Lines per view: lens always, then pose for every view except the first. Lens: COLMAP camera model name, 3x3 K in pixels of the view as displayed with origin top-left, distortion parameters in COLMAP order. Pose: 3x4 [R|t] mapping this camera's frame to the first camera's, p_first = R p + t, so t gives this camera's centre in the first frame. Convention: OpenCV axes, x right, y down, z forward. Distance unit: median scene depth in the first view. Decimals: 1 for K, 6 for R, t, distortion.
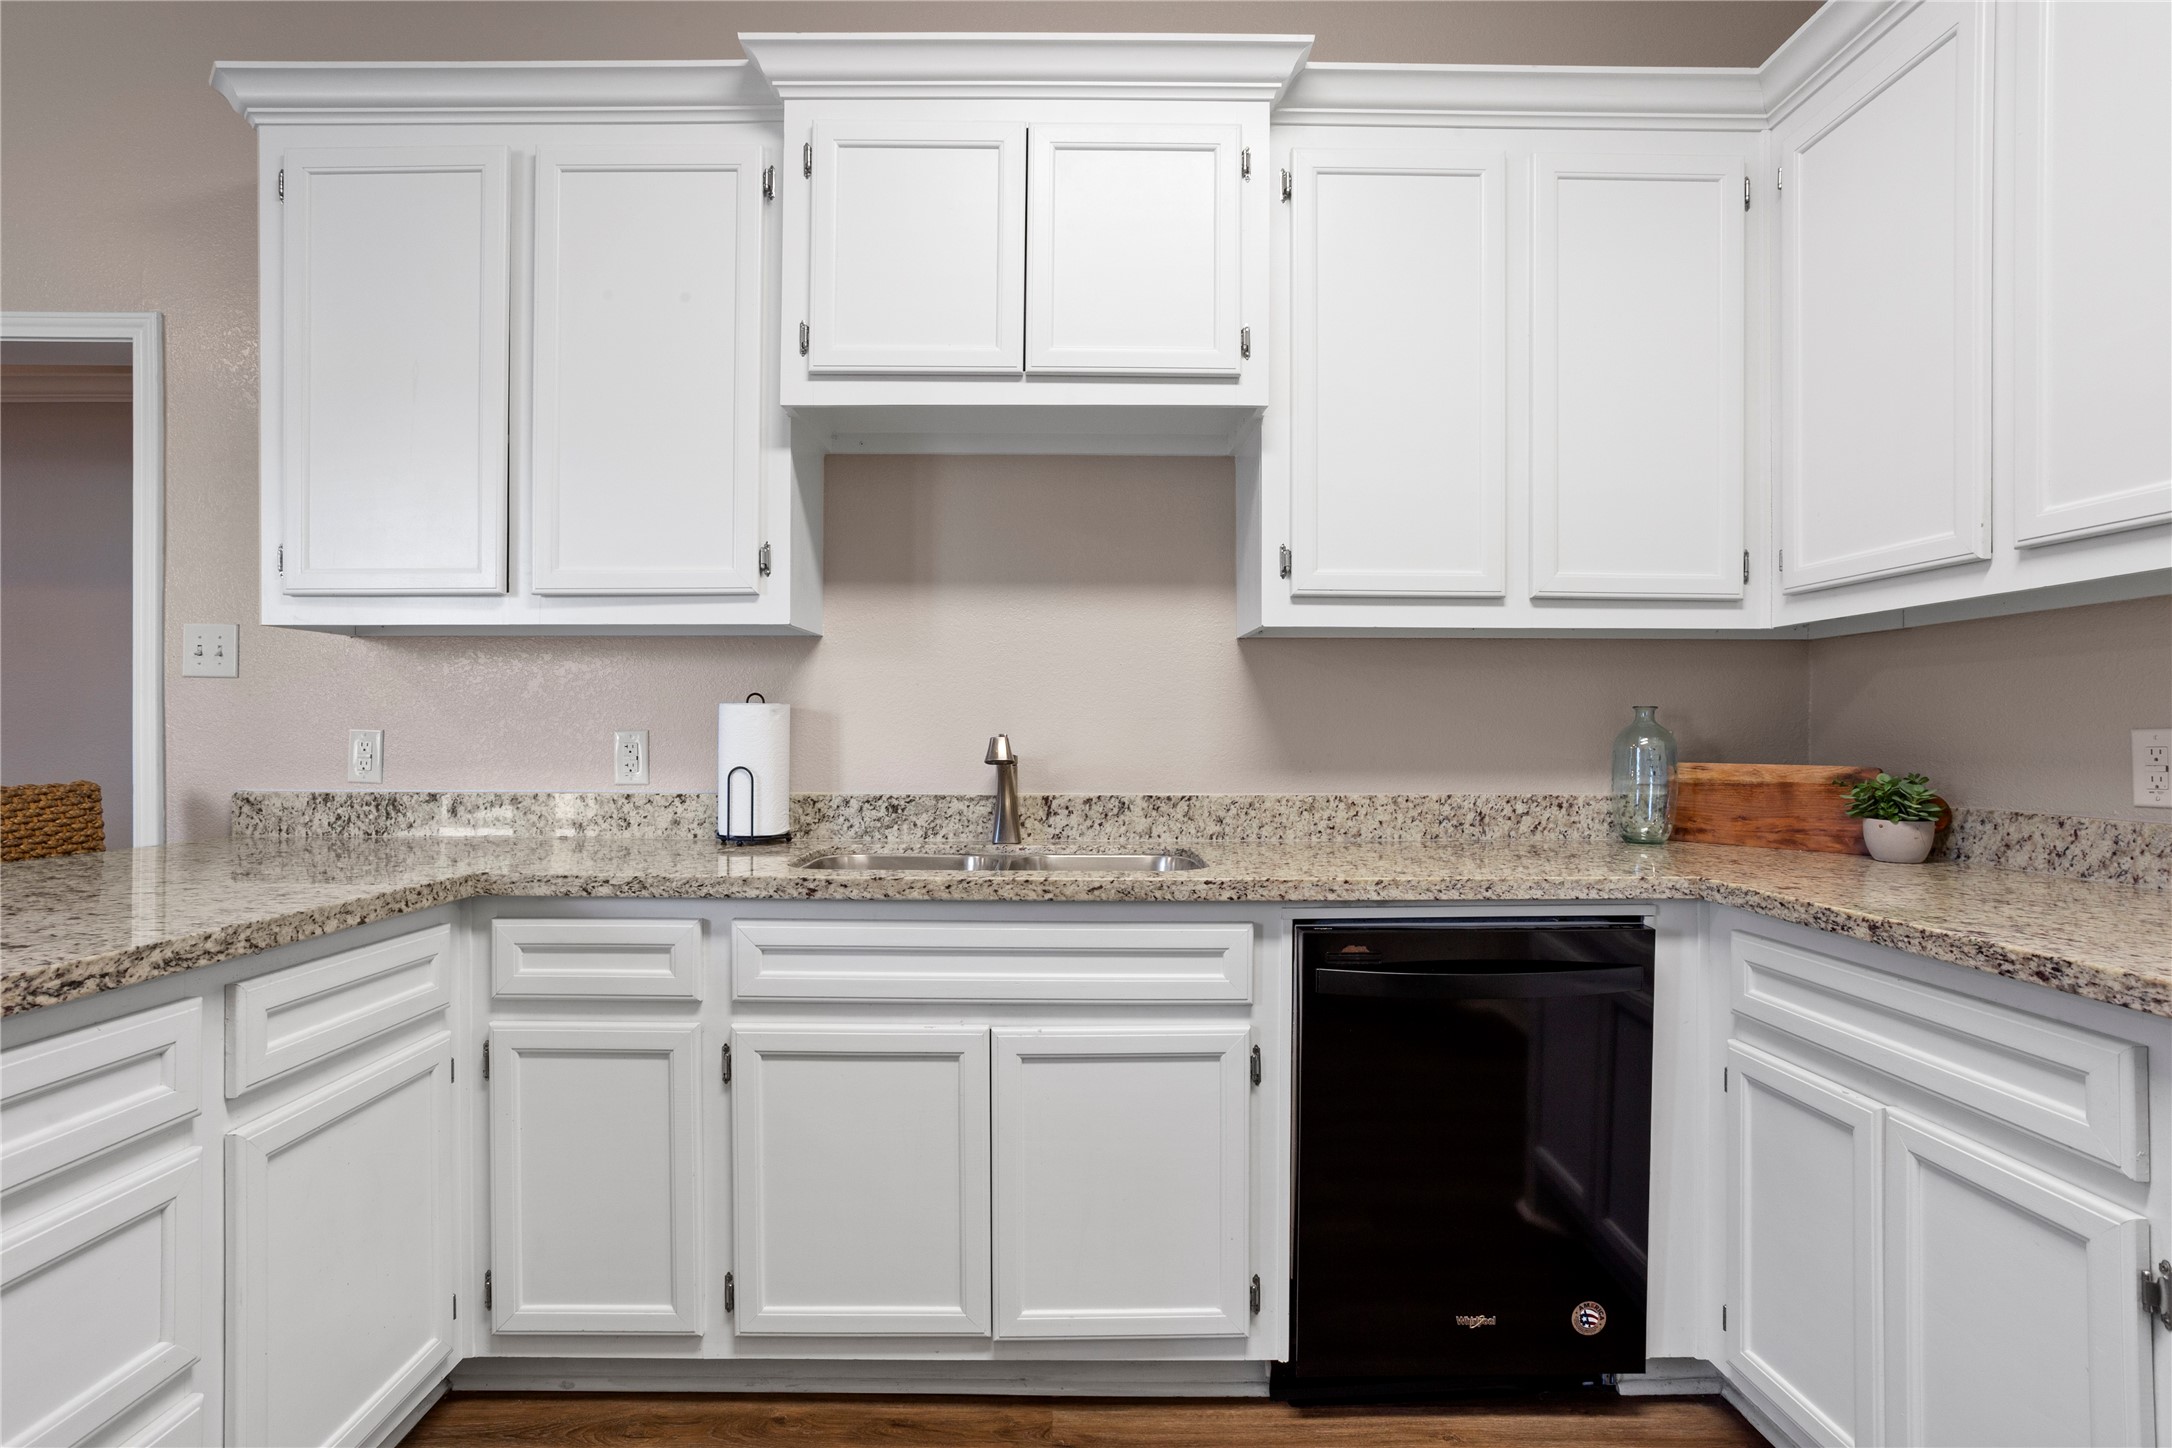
lens RADIAL K [[1075.3, 0, 1092.5], [0, 1075.3, 728.4], [0, 0, 1]] dist [-0.029673, 0.000956]
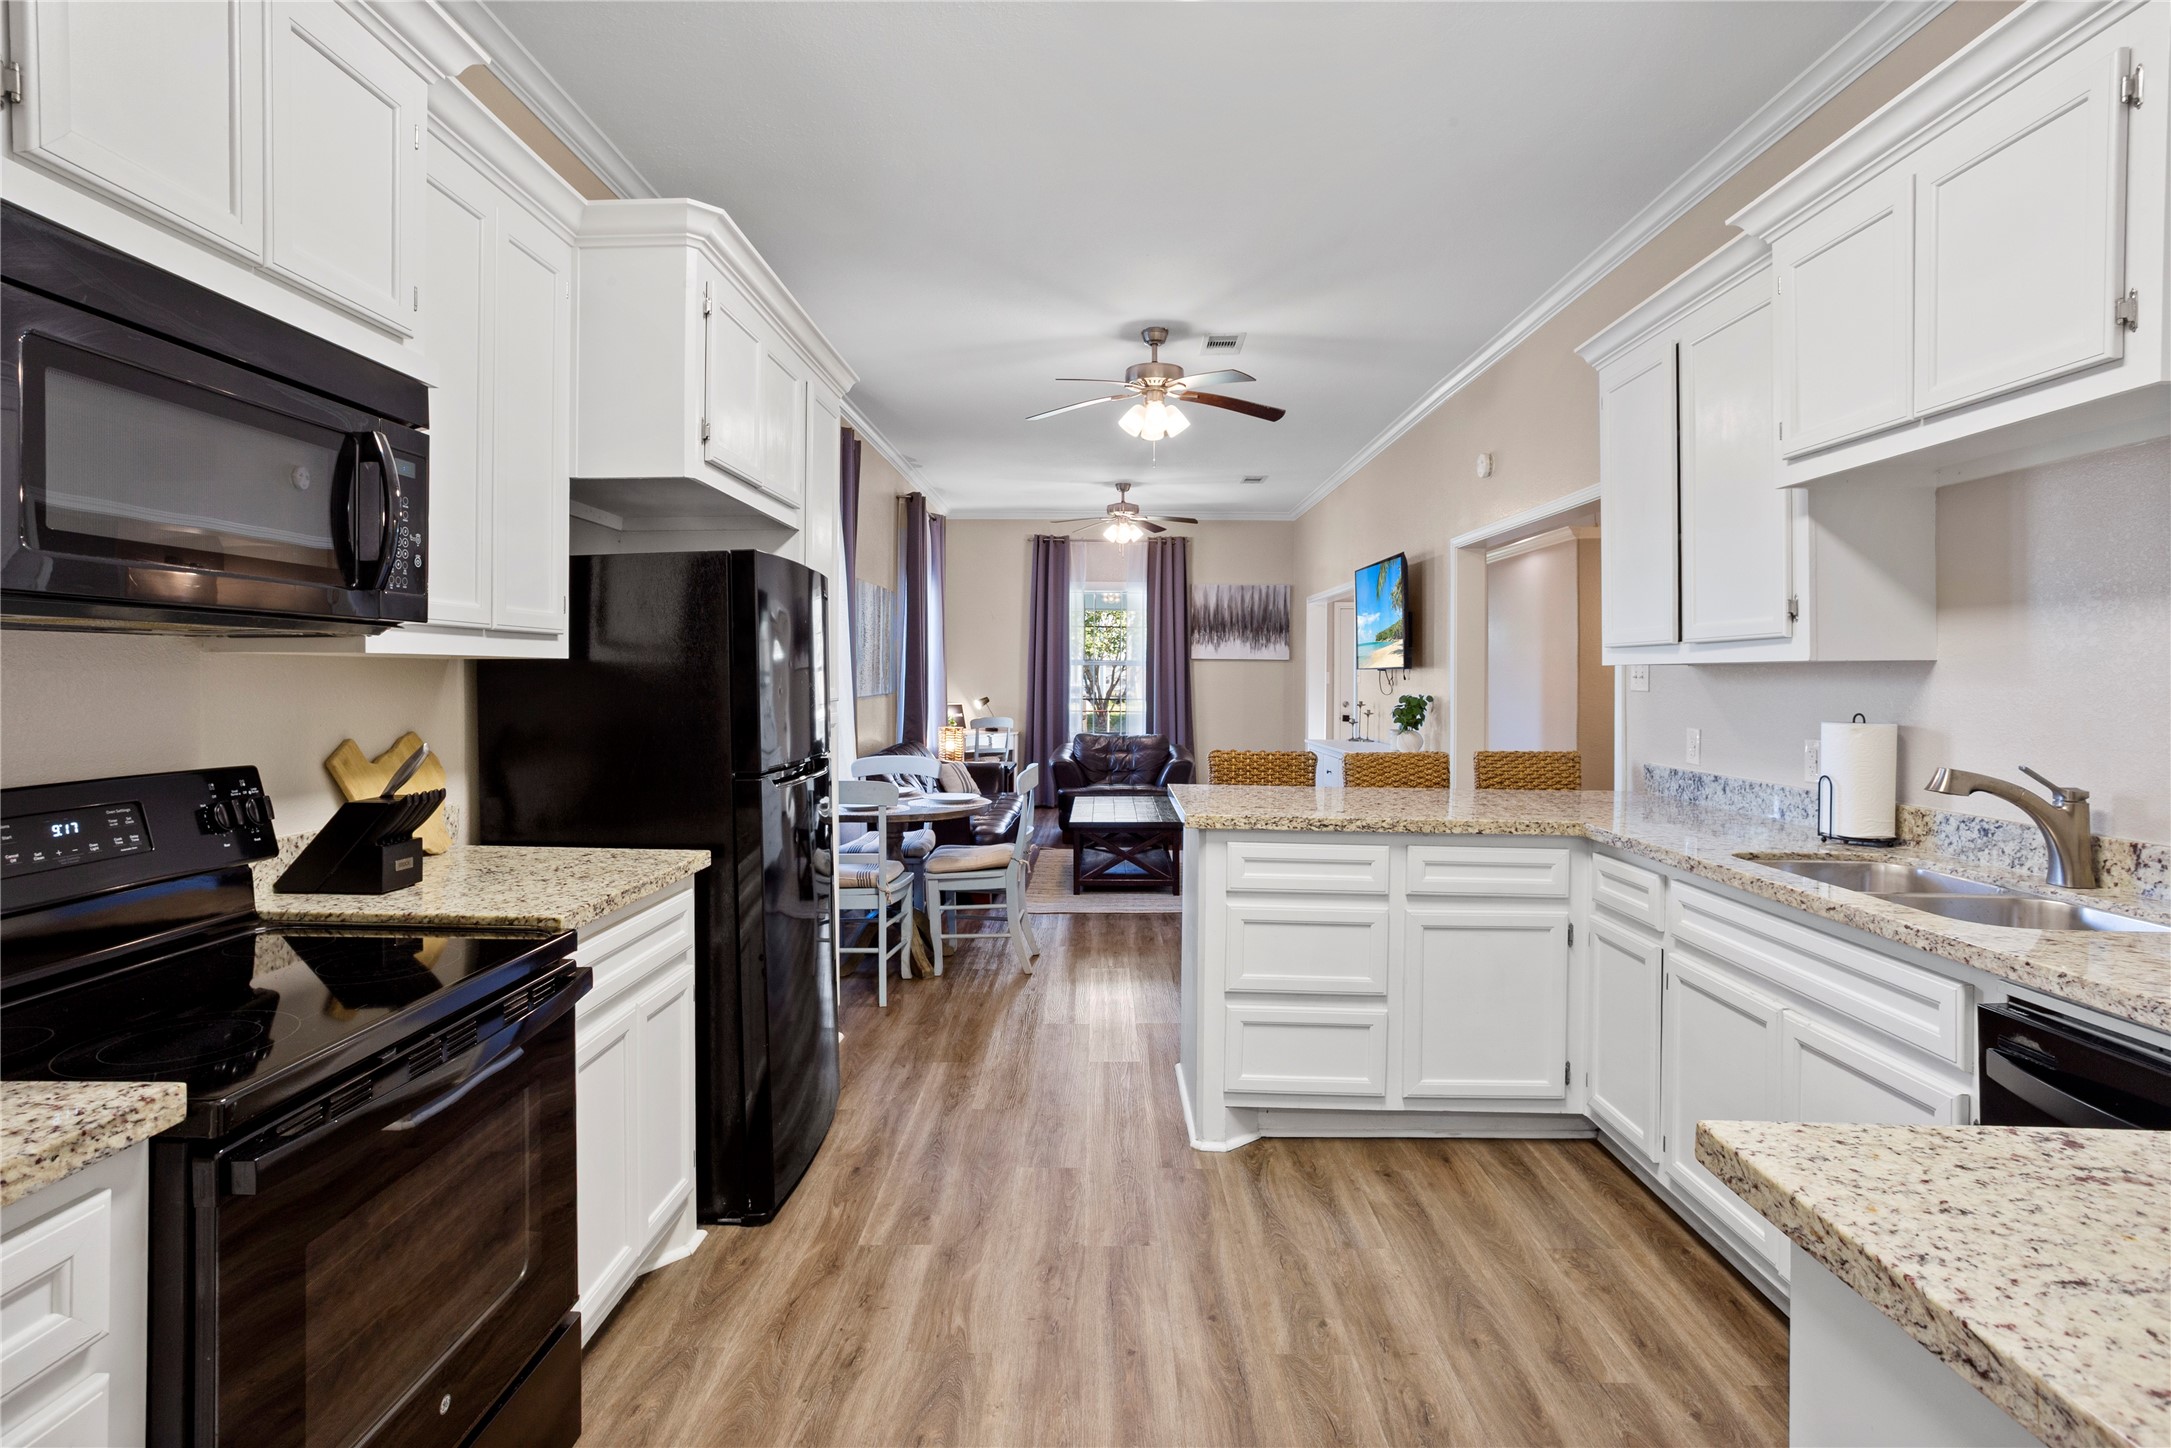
lens RADIAL K [[1067.0, 0, 1088.2], [0, 1067.0, 675.0], [0, 0, 1]] dist [0.033591, 0.000790]
pose [[-0.021694, -0.007049, -0.999740, 0.849273], [-0.002643, 0.999972, -0.006993, -0.062045], [0.999761, 0.002490, -0.021712, 0.188530]]
